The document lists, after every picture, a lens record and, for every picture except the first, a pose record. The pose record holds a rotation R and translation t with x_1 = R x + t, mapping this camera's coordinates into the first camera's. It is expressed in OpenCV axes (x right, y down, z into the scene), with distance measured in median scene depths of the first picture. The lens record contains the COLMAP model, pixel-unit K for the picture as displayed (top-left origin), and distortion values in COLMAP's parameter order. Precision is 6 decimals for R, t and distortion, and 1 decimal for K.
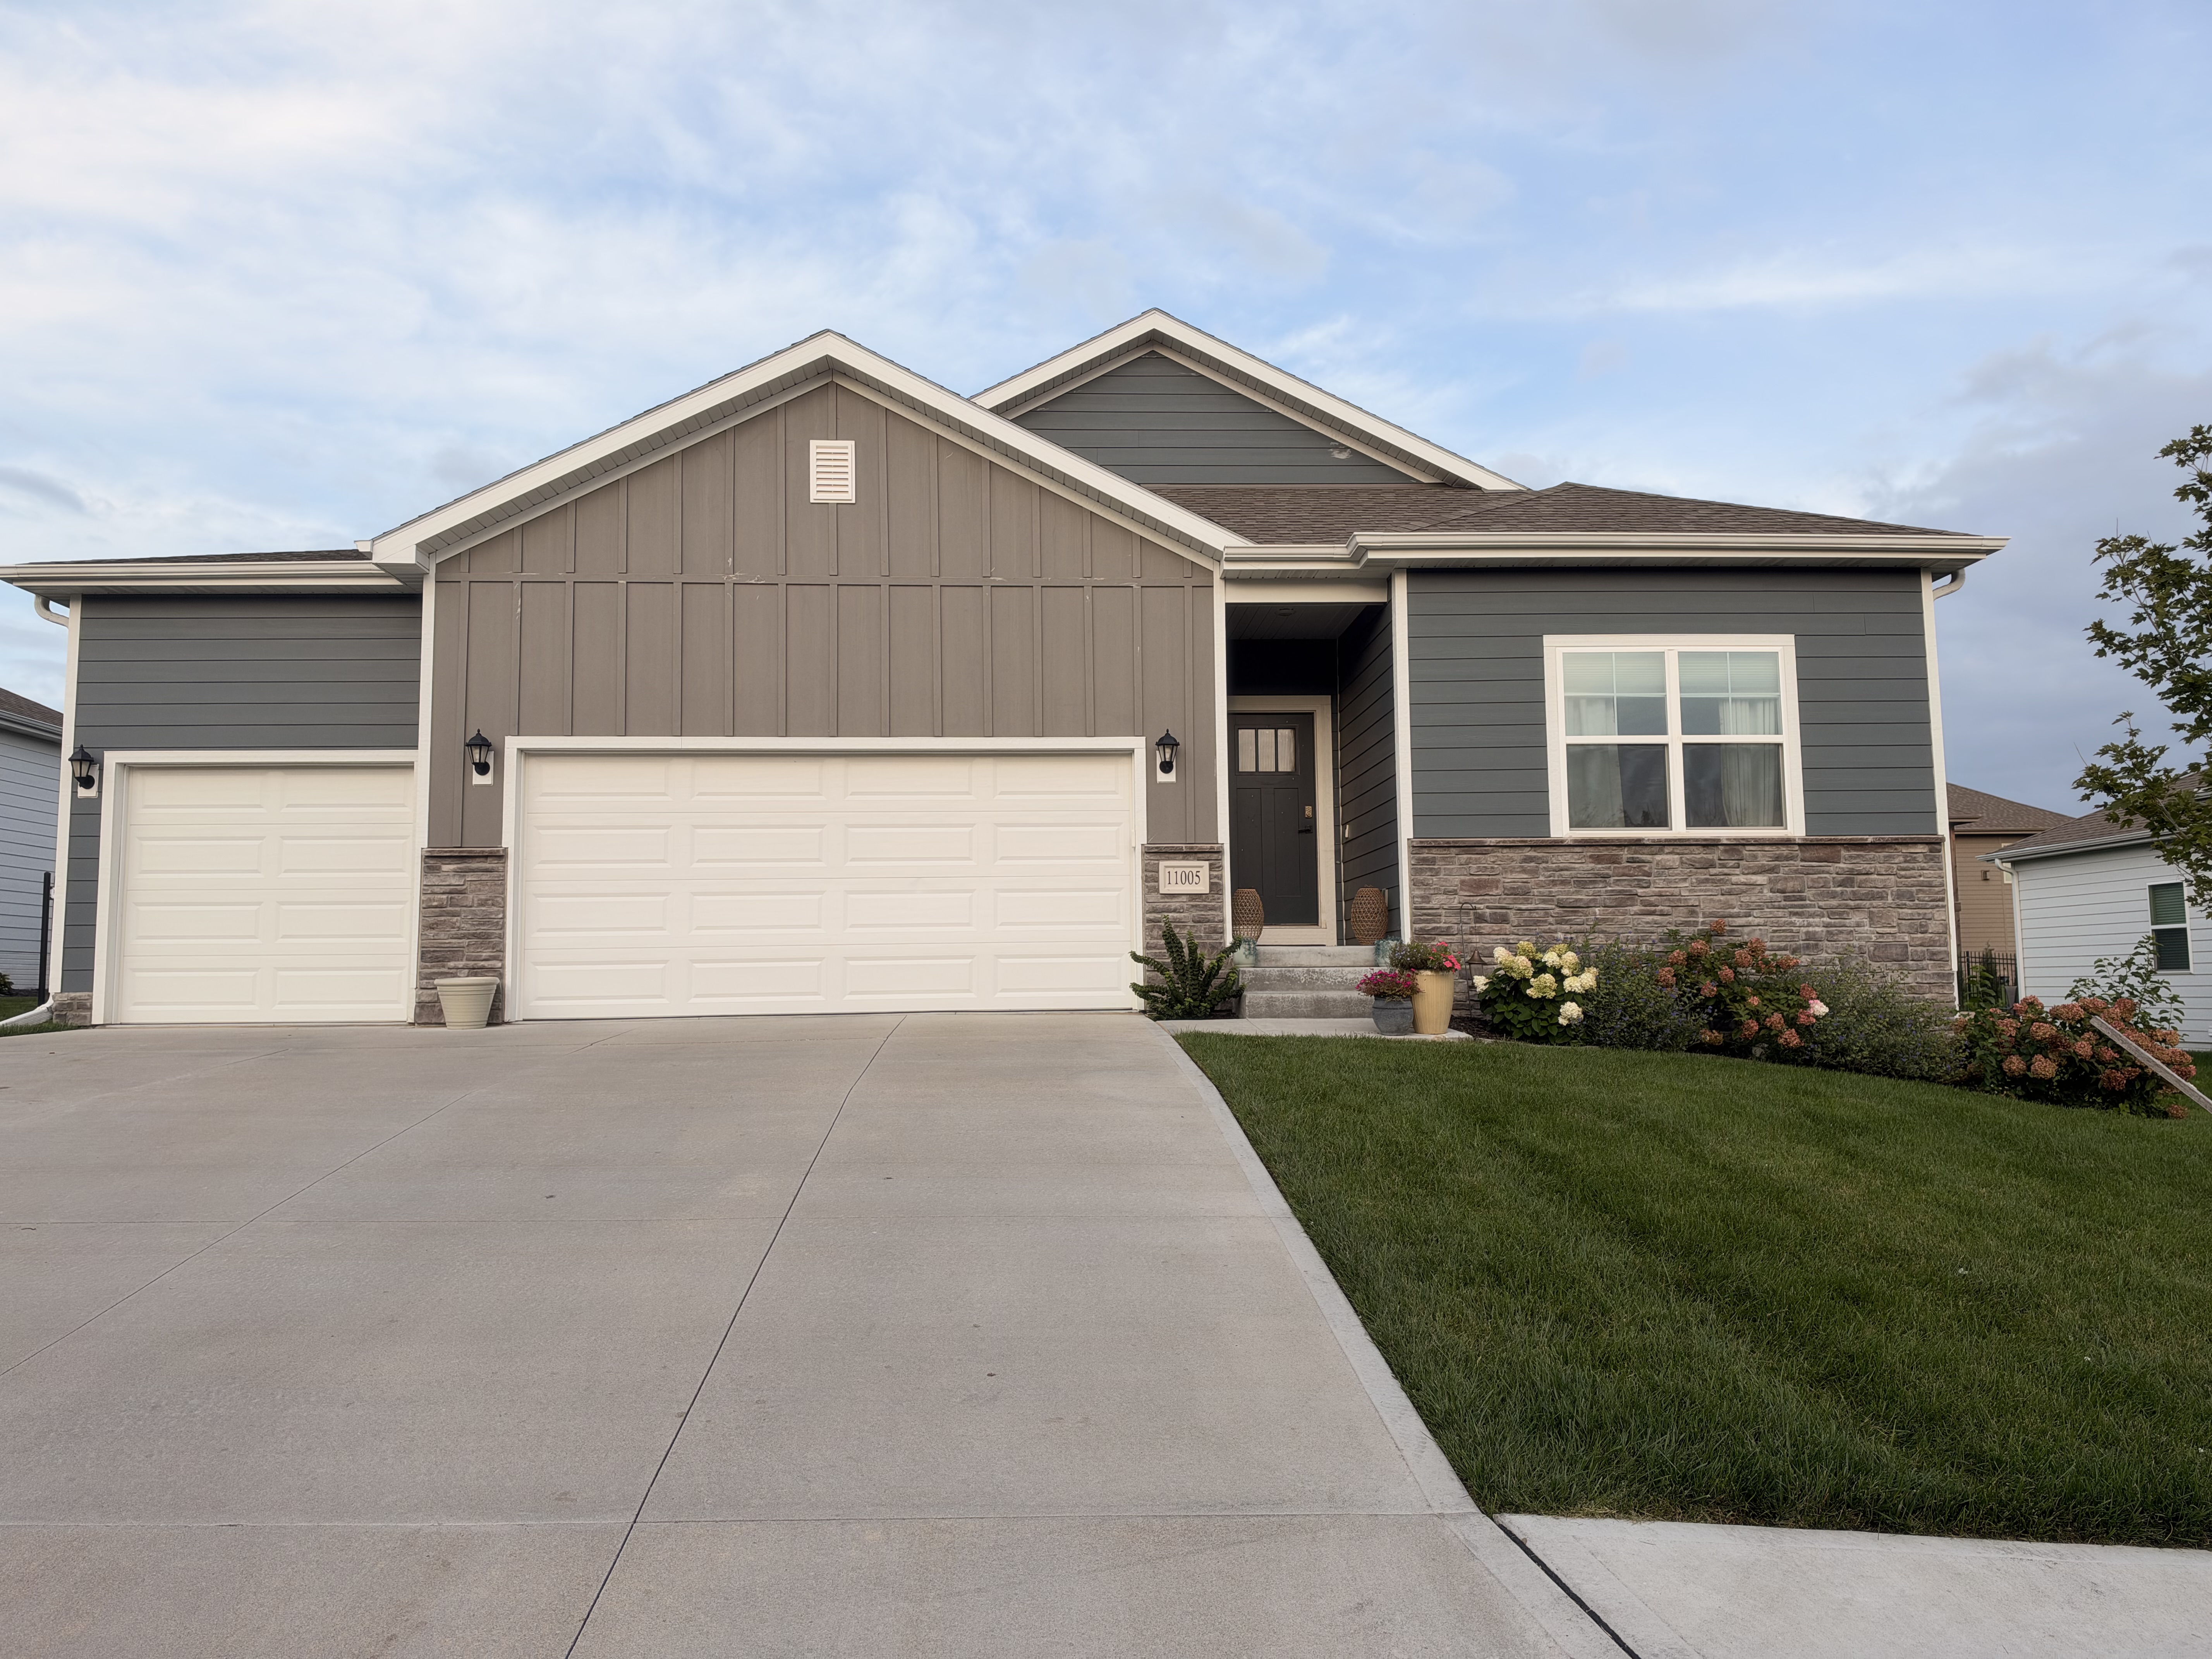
lens RADIAL K [[1617.5, 0, 1103.3], [0, 1617.5, 831.1], [0, 0, 1]] dist [0.014753, -0.028752]
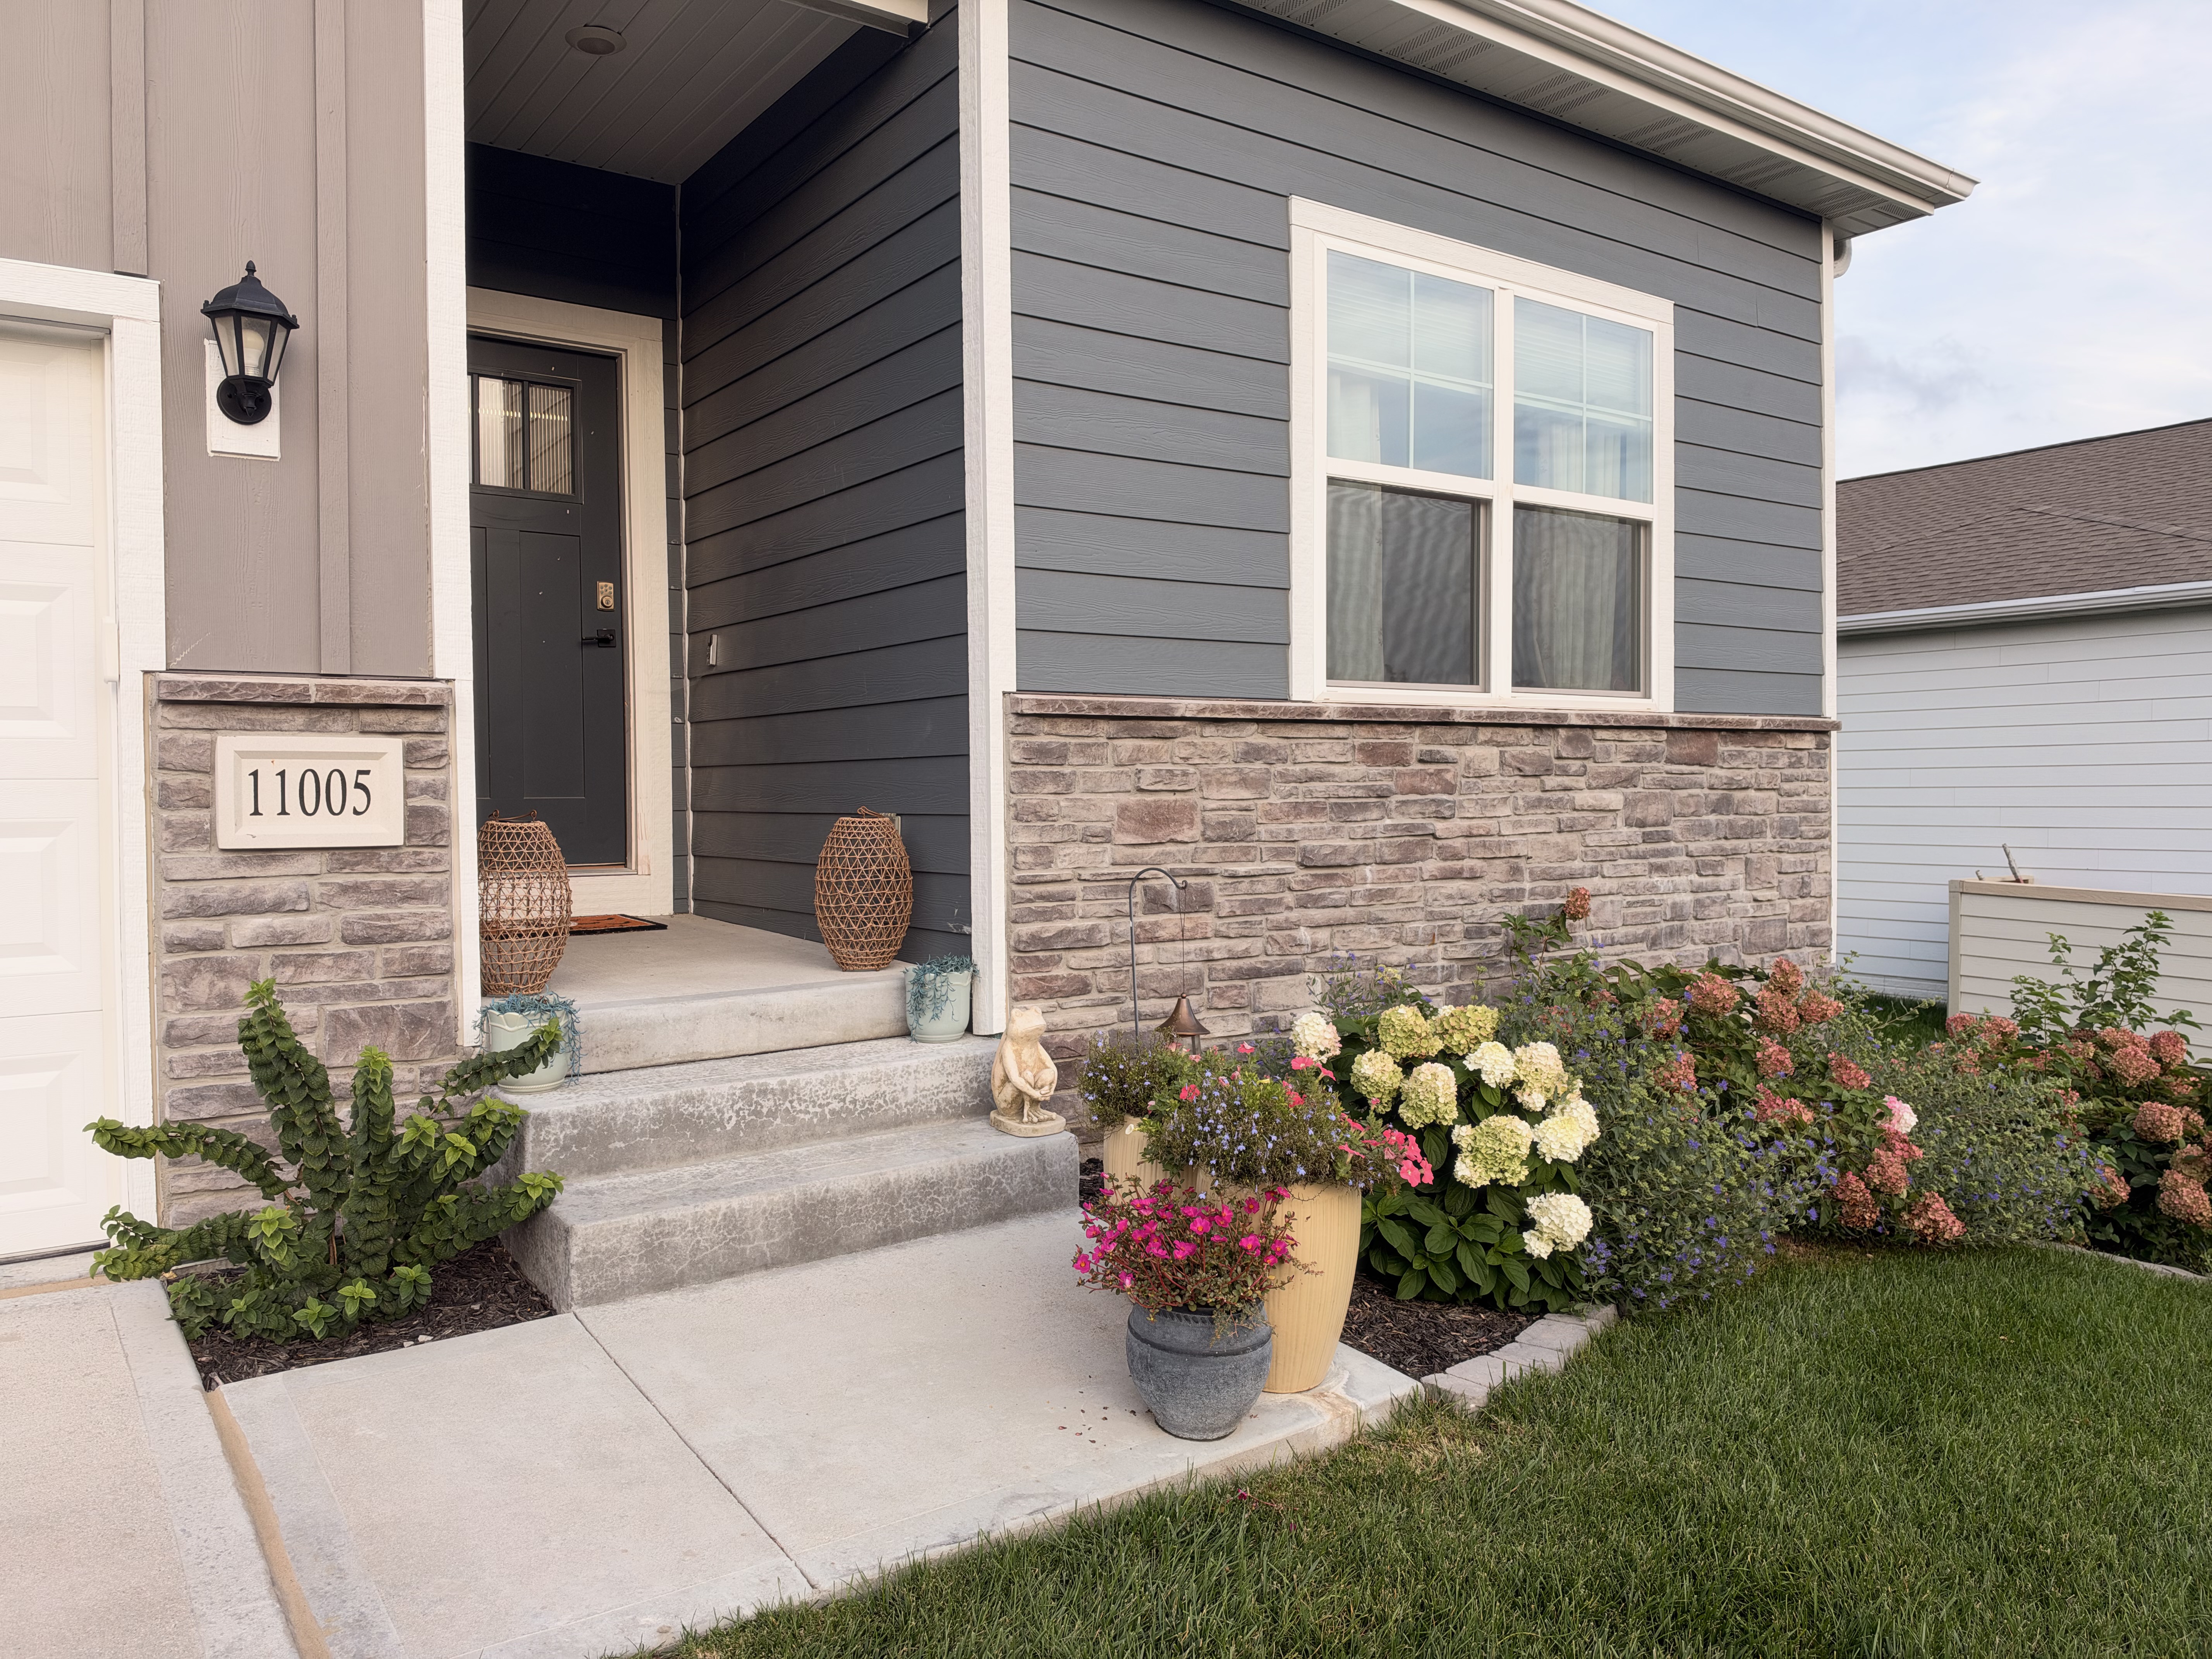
lens RADIAL K [[1617.5, 0, 1102.6], [0, 1617.5, 828.9], [0, 0, 1]] dist [0.014753, -0.028752]
pose [[0.846731, -0.007028, 0.531974, 0.014818], [-0.057594, 0.992826, 0.104787, -0.003775], [-0.528894, -0.119365, 0.840252, 0.672893]]
